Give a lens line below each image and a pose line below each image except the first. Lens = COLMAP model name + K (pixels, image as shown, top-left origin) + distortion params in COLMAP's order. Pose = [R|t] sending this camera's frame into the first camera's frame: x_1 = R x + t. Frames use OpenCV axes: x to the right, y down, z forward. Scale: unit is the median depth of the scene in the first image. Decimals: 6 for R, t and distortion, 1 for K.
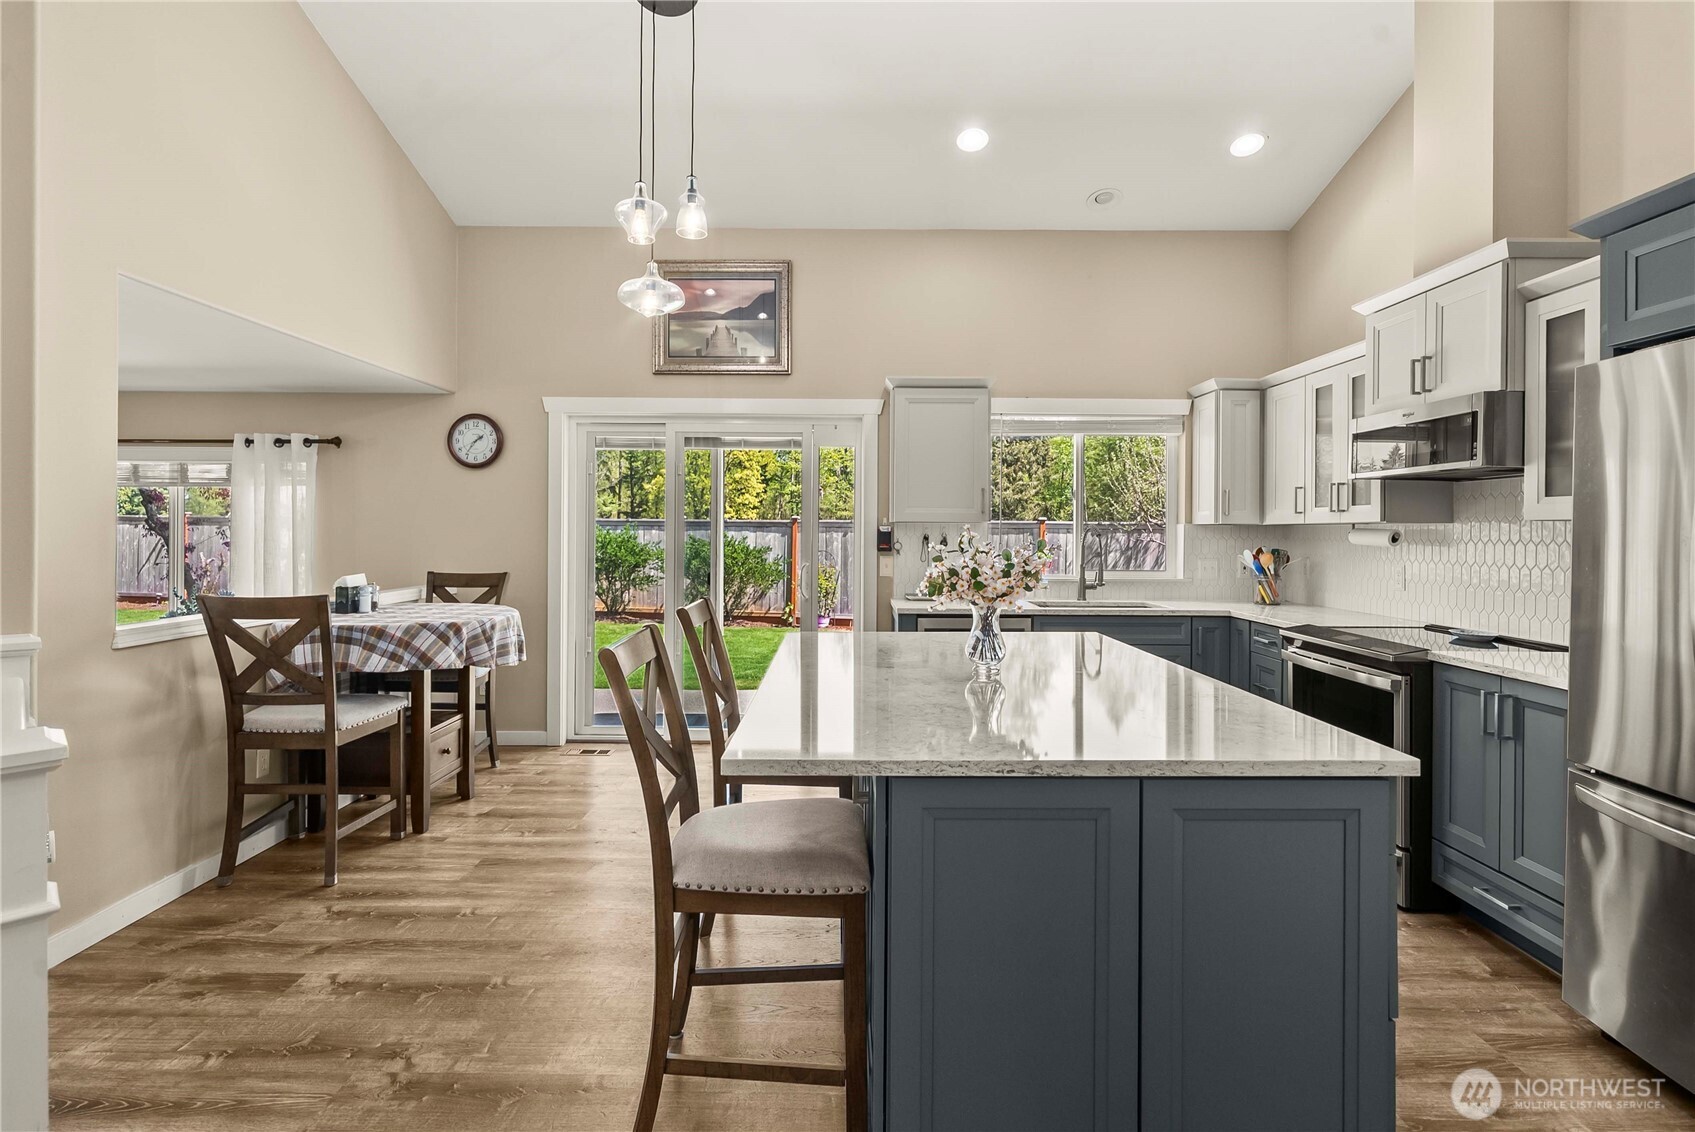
lens RADIAL K [[819.4, 0, 859.8], [0, 819.4, 540.0], [0, 0, 1]] dist [0.001387, 0.000001]
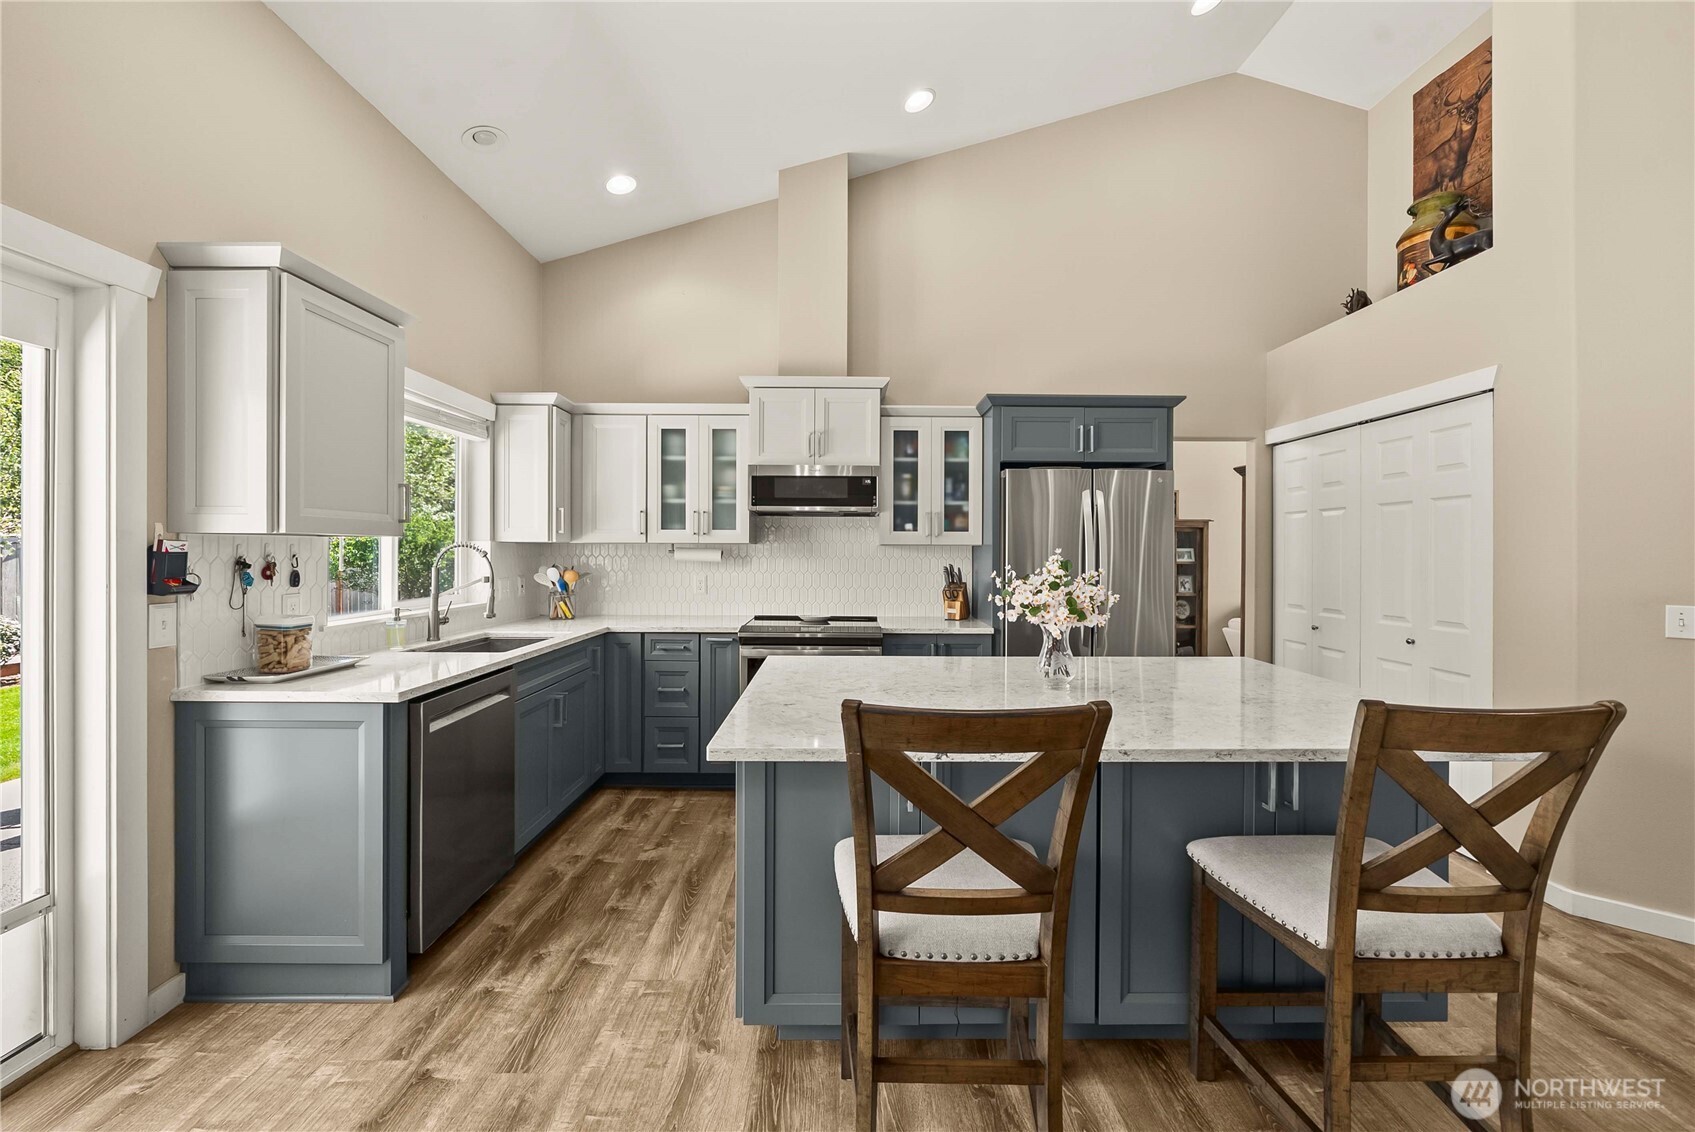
lens RADIAL K [[682.9, 0, 836.1], [0, 682.9, 560.2], [0, 0, 1]] dist [0.001707, 0.000311]
pose [[0.029617, -0.019135, 0.999378, -0.412874], [0.006343, 0.999800, 0.018955, -0.012597], [-0.999541, 0.005778, 0.029732, 0.709190]]
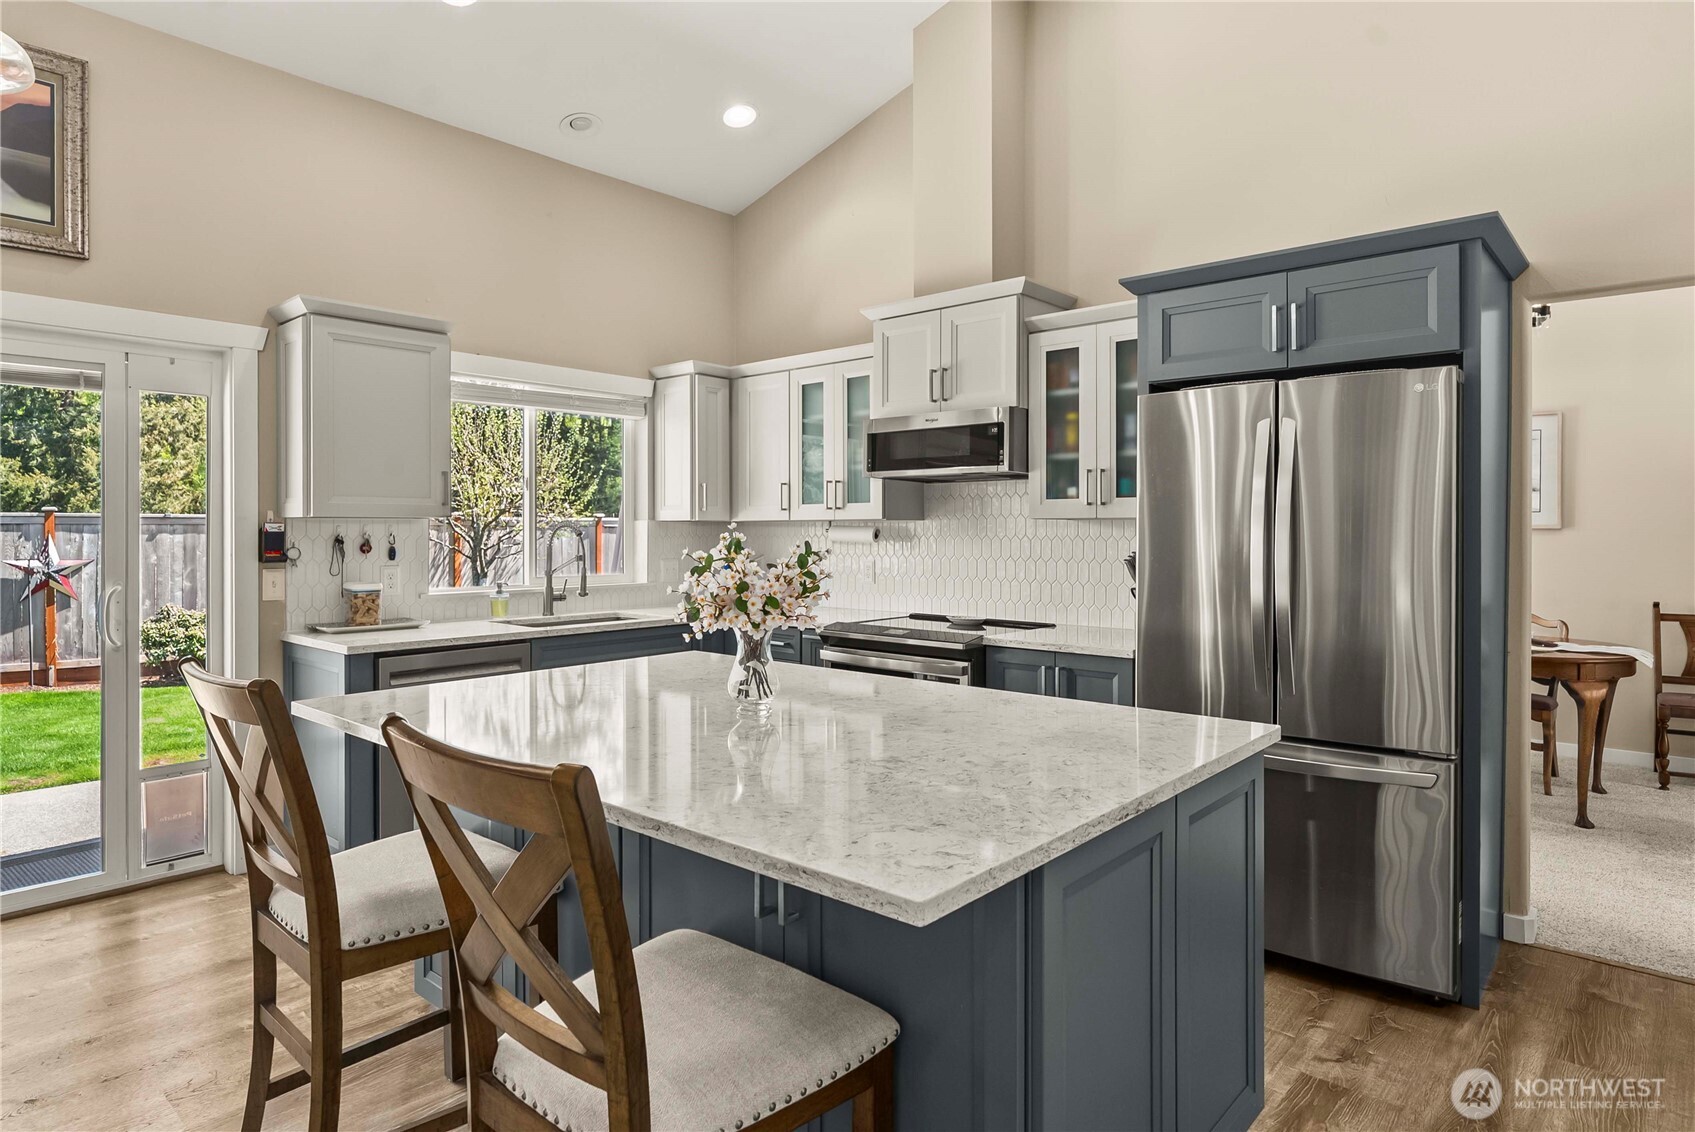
lens RADIAL K [[942.8, 0, 837.0], [0, 942.8, 539.1], [0, 0, 1]] dist [0.001332, 0.002617]
pose [[0.679551, -0.013654, 0.733501, -0.251547], [0.012219, 0.999899, 0.007292, -0.005233], [-0.733527, 0.004008, 0.679649, 0.190066]]
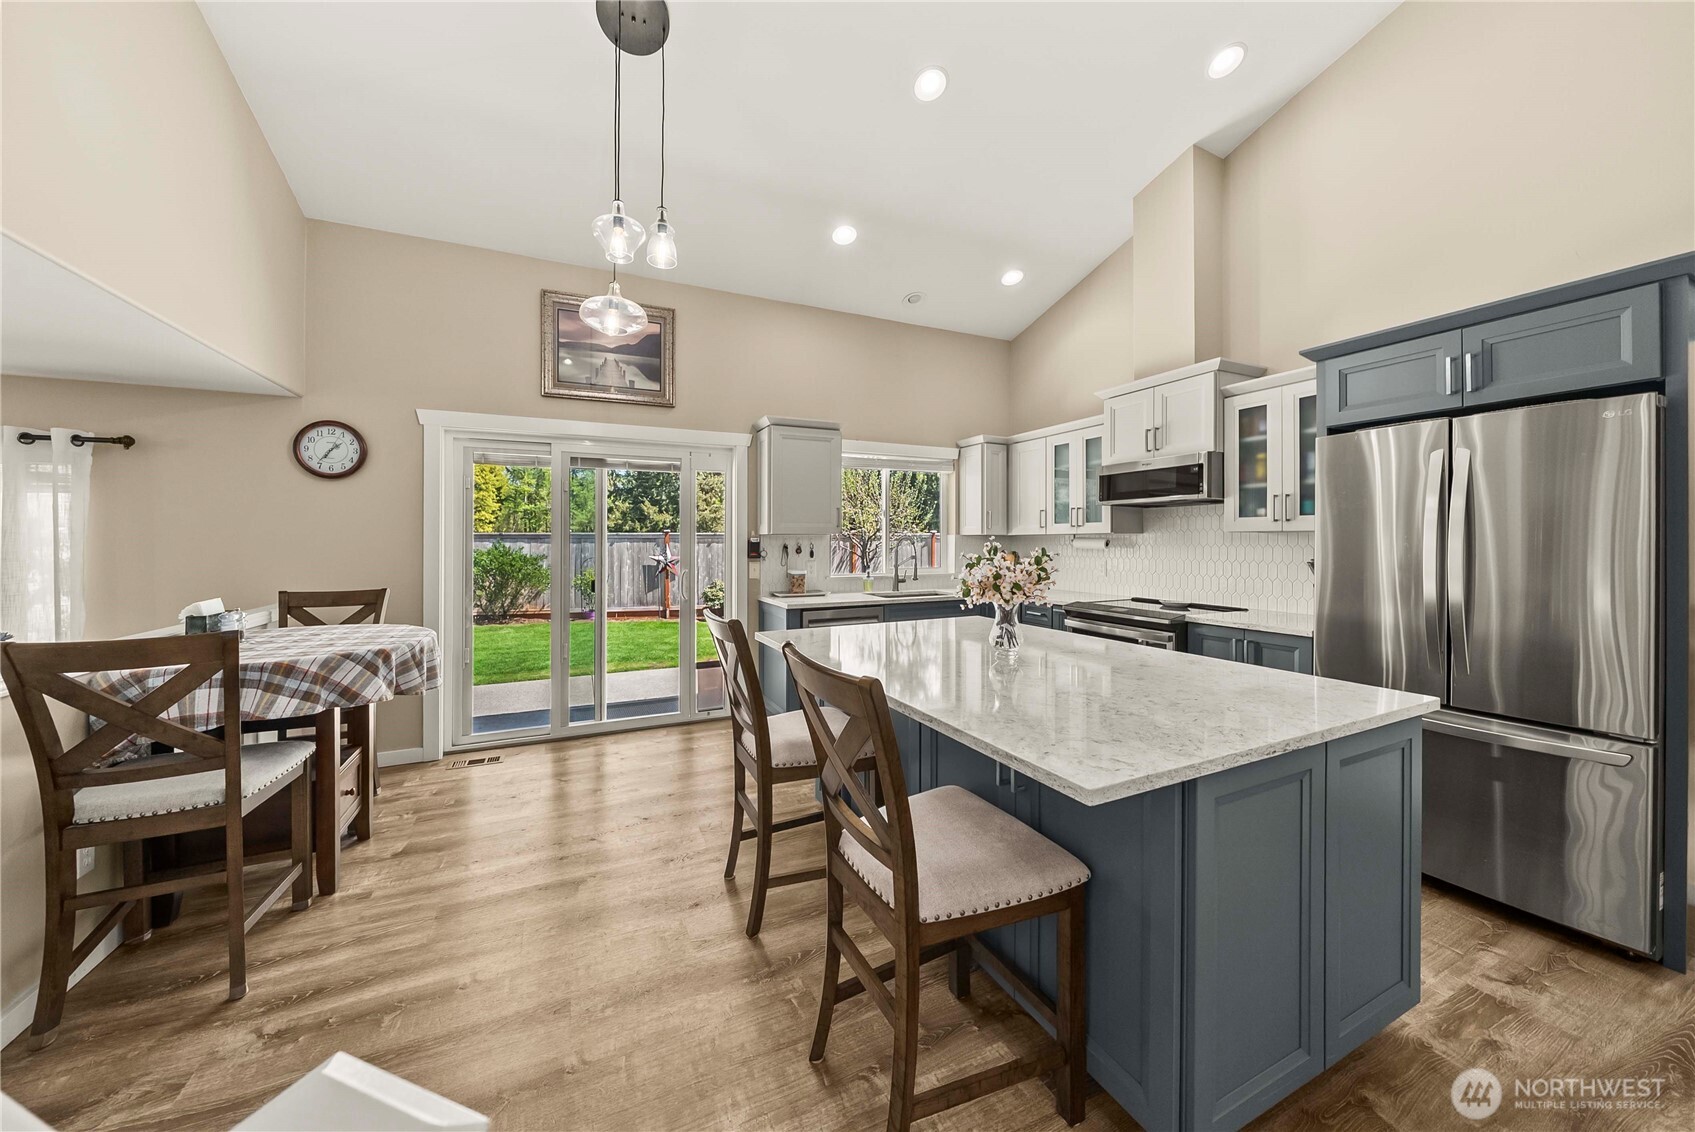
lens RADIAL K [[582.5, 0, 848.7], [0, 582.5, 543.9], [0, 0, 1]] dist [-0.005716, 0.000234]
pose [[0.910450, -0.010741, 0.413479, -0.235245], [0.012738, 0.999917, -0.002074, -0.004678], [-0.413422, 0.007155, 0.910511, 0.173828]]
